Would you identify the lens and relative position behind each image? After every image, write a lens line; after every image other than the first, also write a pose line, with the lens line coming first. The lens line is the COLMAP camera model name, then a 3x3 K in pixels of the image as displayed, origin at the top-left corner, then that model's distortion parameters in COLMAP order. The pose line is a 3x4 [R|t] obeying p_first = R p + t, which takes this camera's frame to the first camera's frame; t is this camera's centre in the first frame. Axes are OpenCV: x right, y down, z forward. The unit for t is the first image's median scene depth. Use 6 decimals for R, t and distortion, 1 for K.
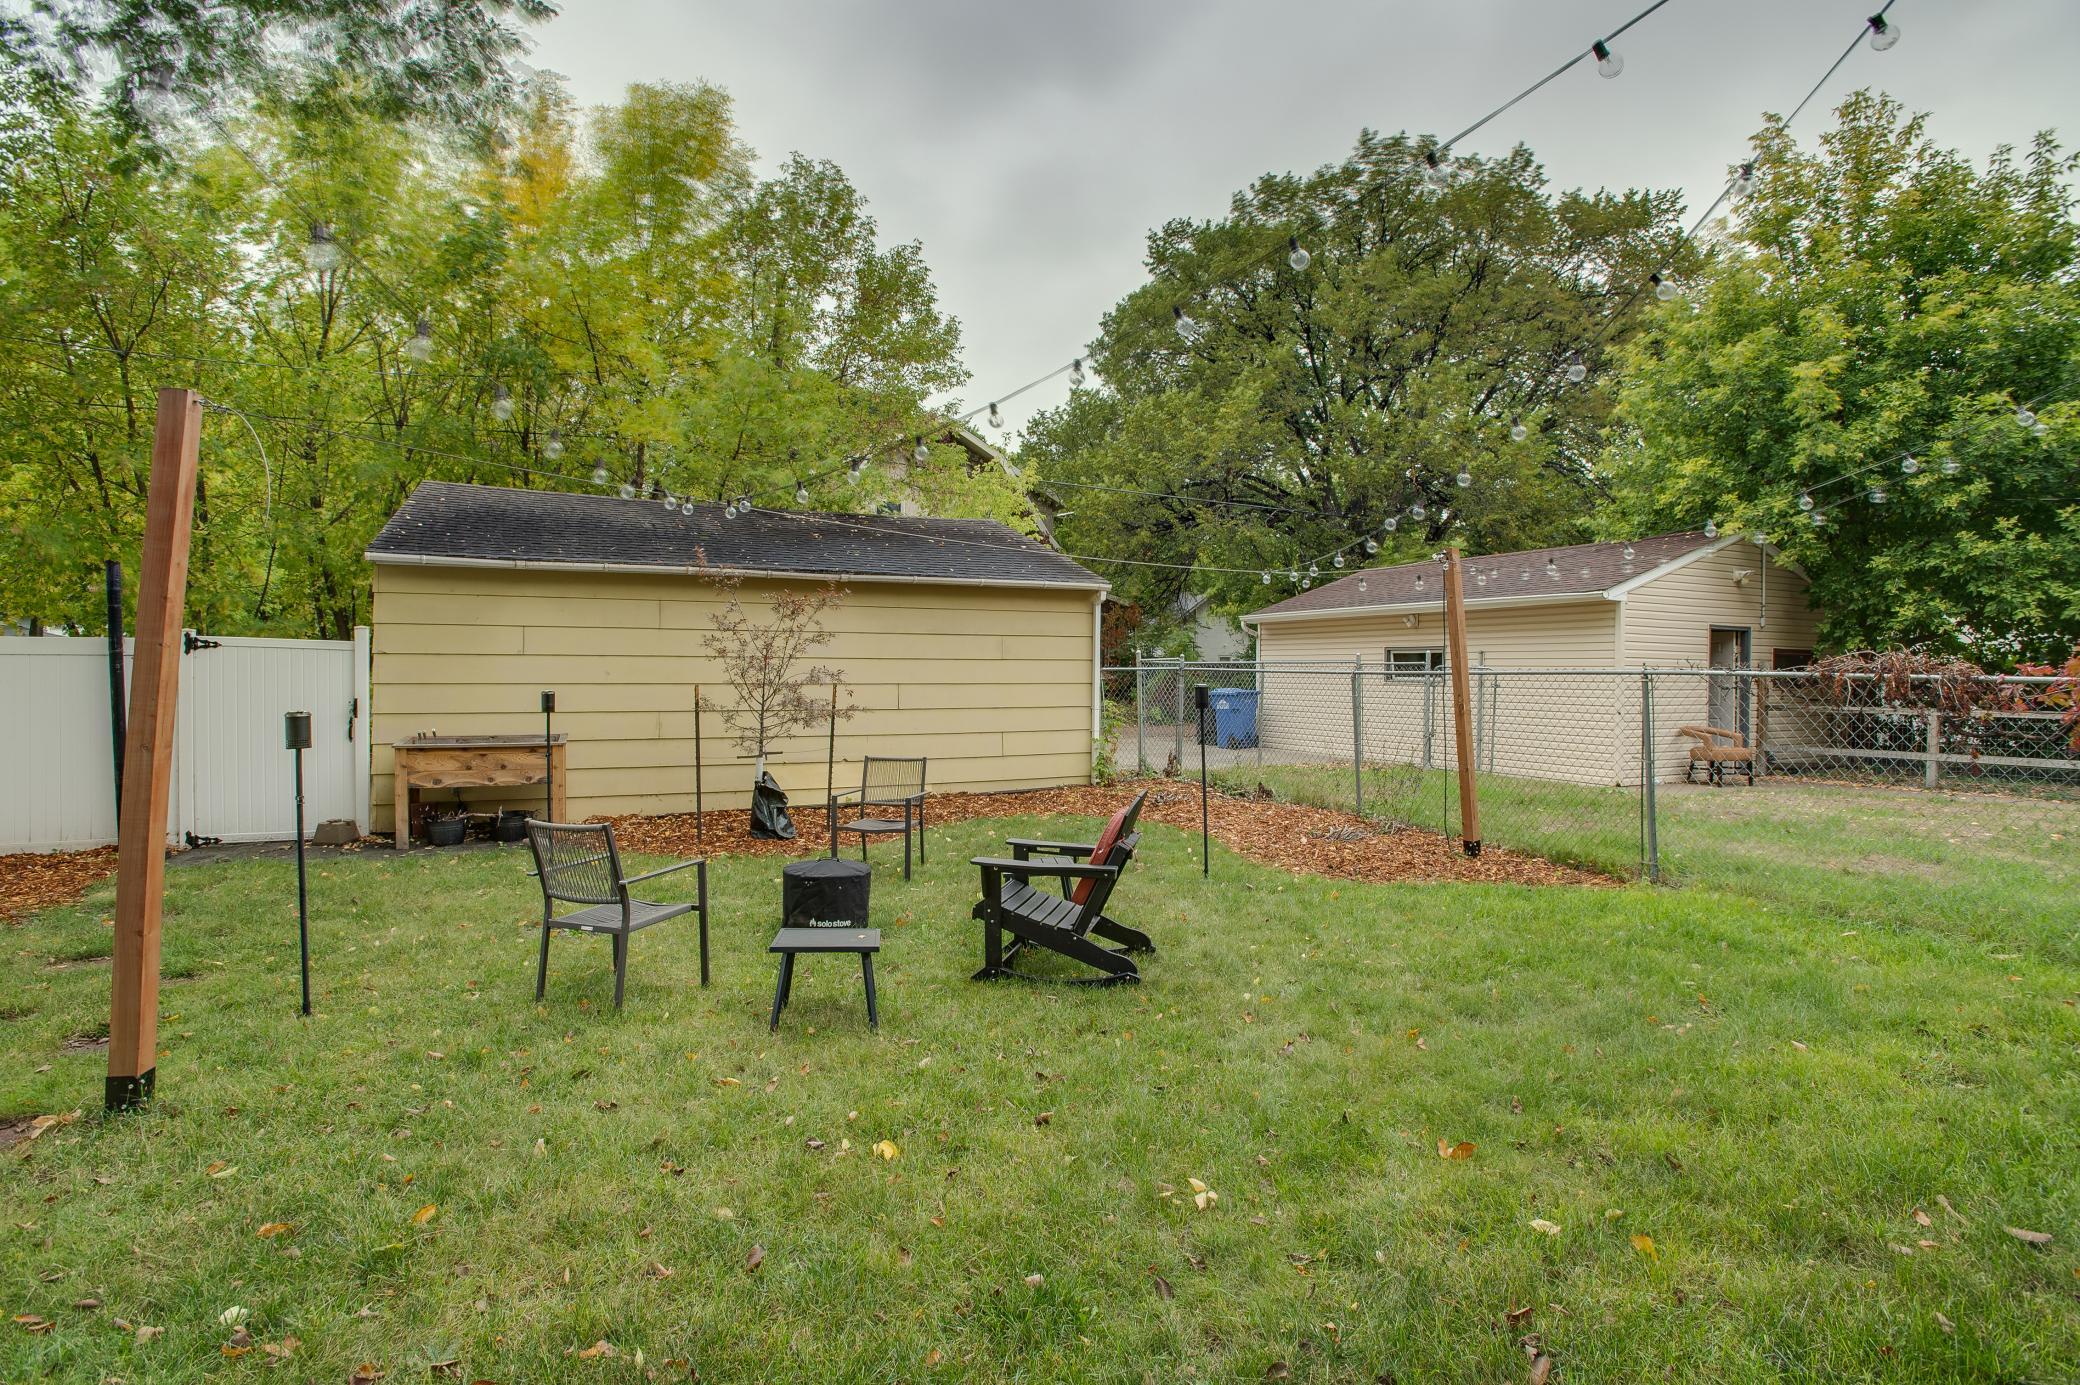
lens RADIAL K [[907.2, 0, 1051.7], [0, 907.2, 700.0], [0, 0, 1]] dist [-0.033915, 0.000414]
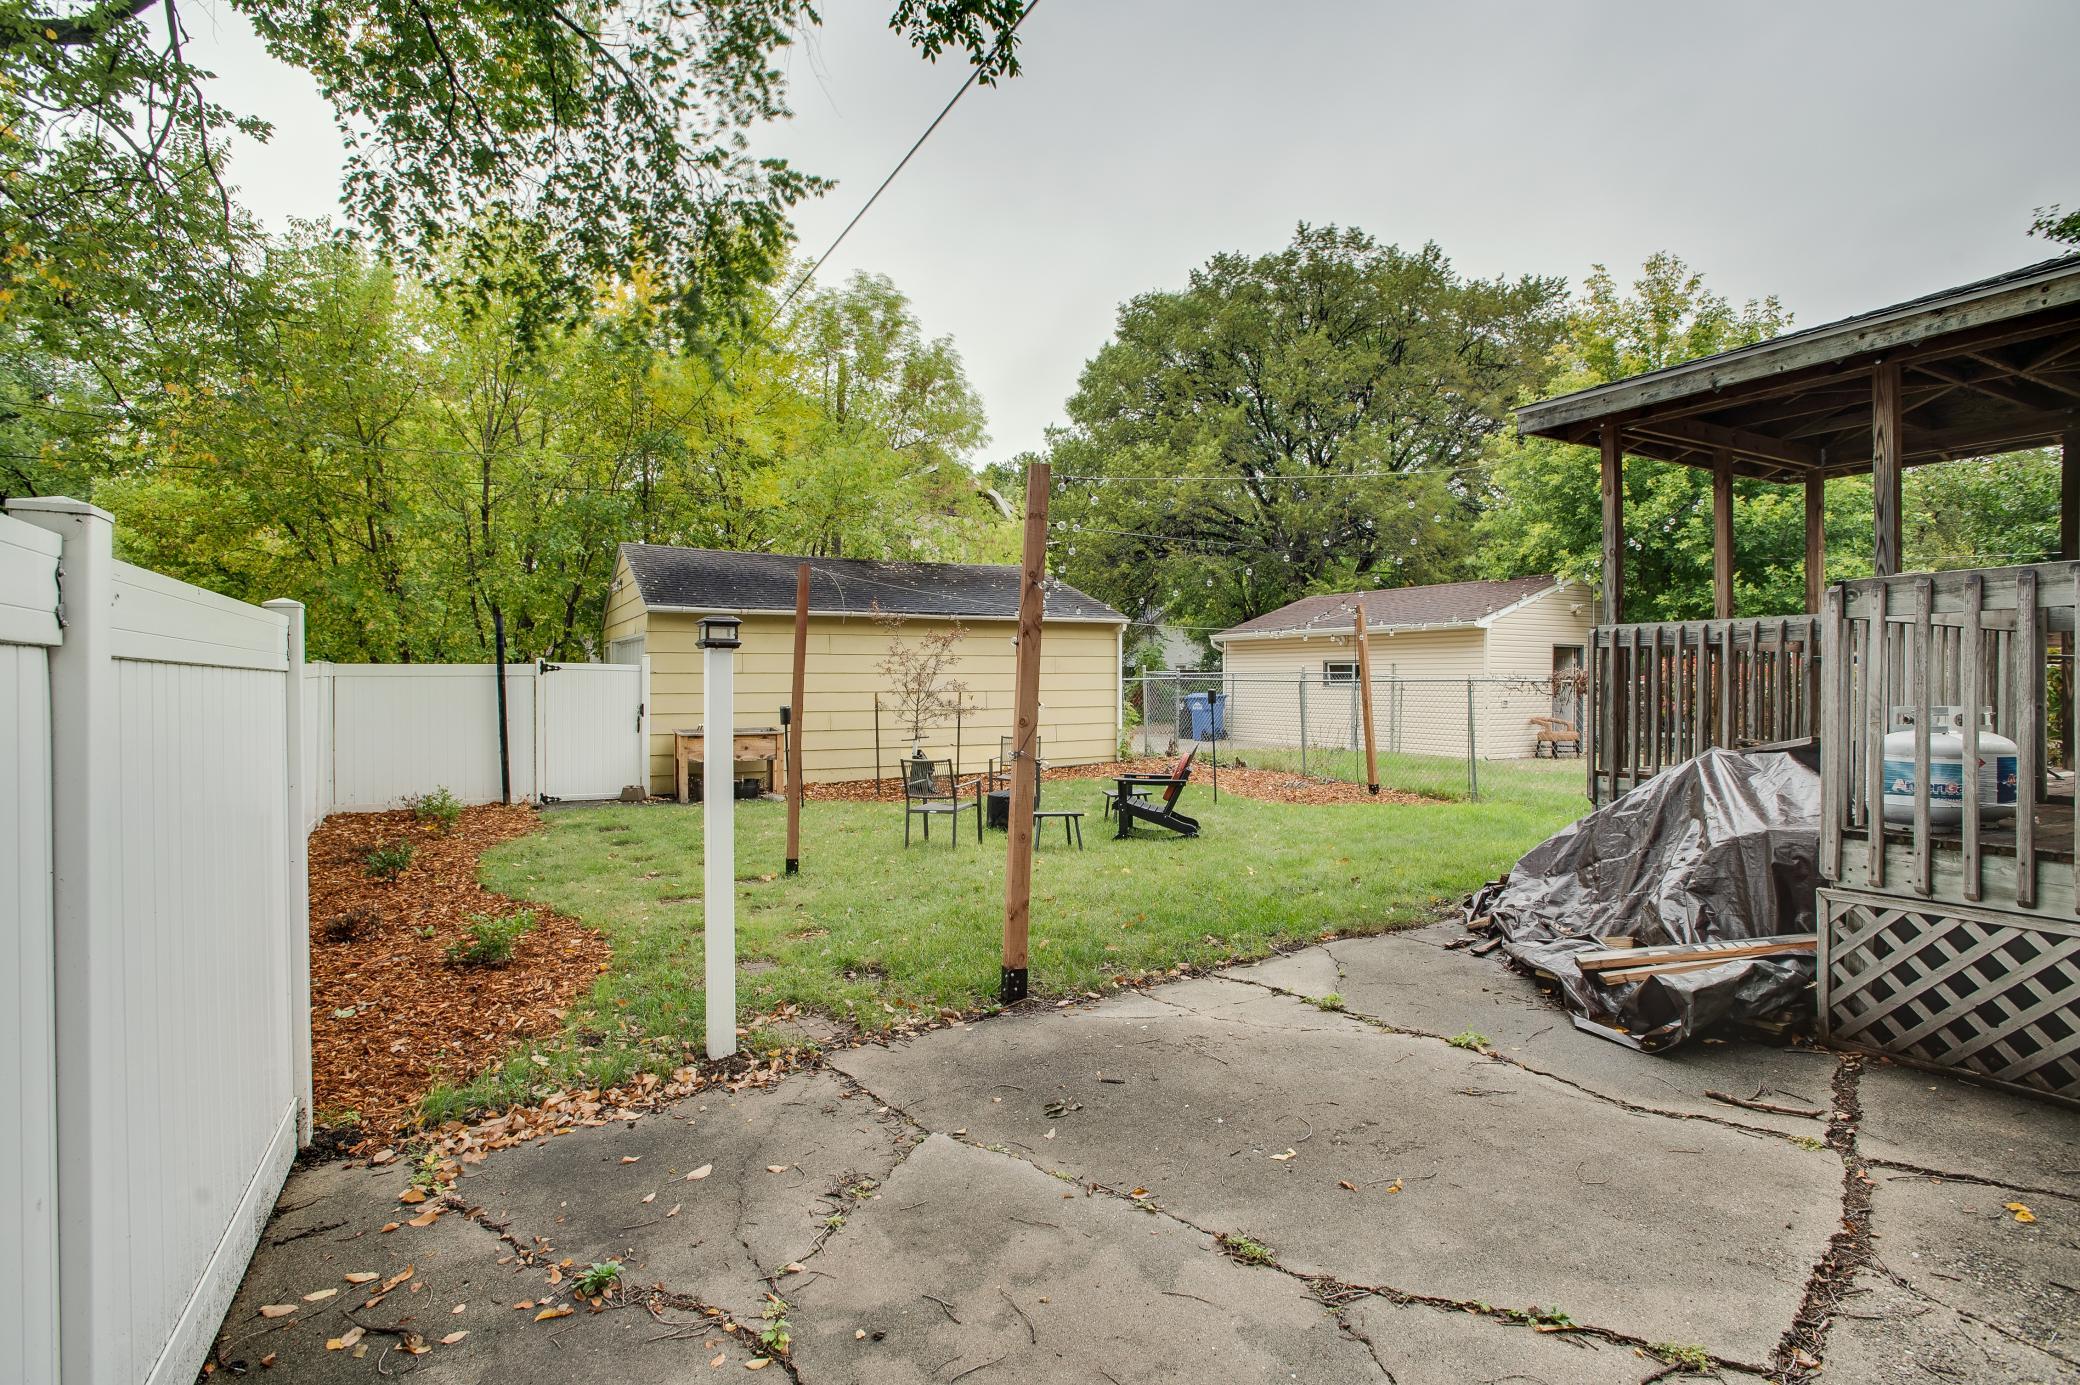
lens RADIAL K [[1012.2, 0, 1034.6], [0, 1012.2, 670.7], [0, 0, 1]] dist [-0.024703, 0.000415]
pose [[0.997776, -0.006385, 0.066343, -0.160576], [0.008950, 0.999221, -0.038438, 0.009768], [-0.066046, 0.038947, 0.997056, -0.479756]]
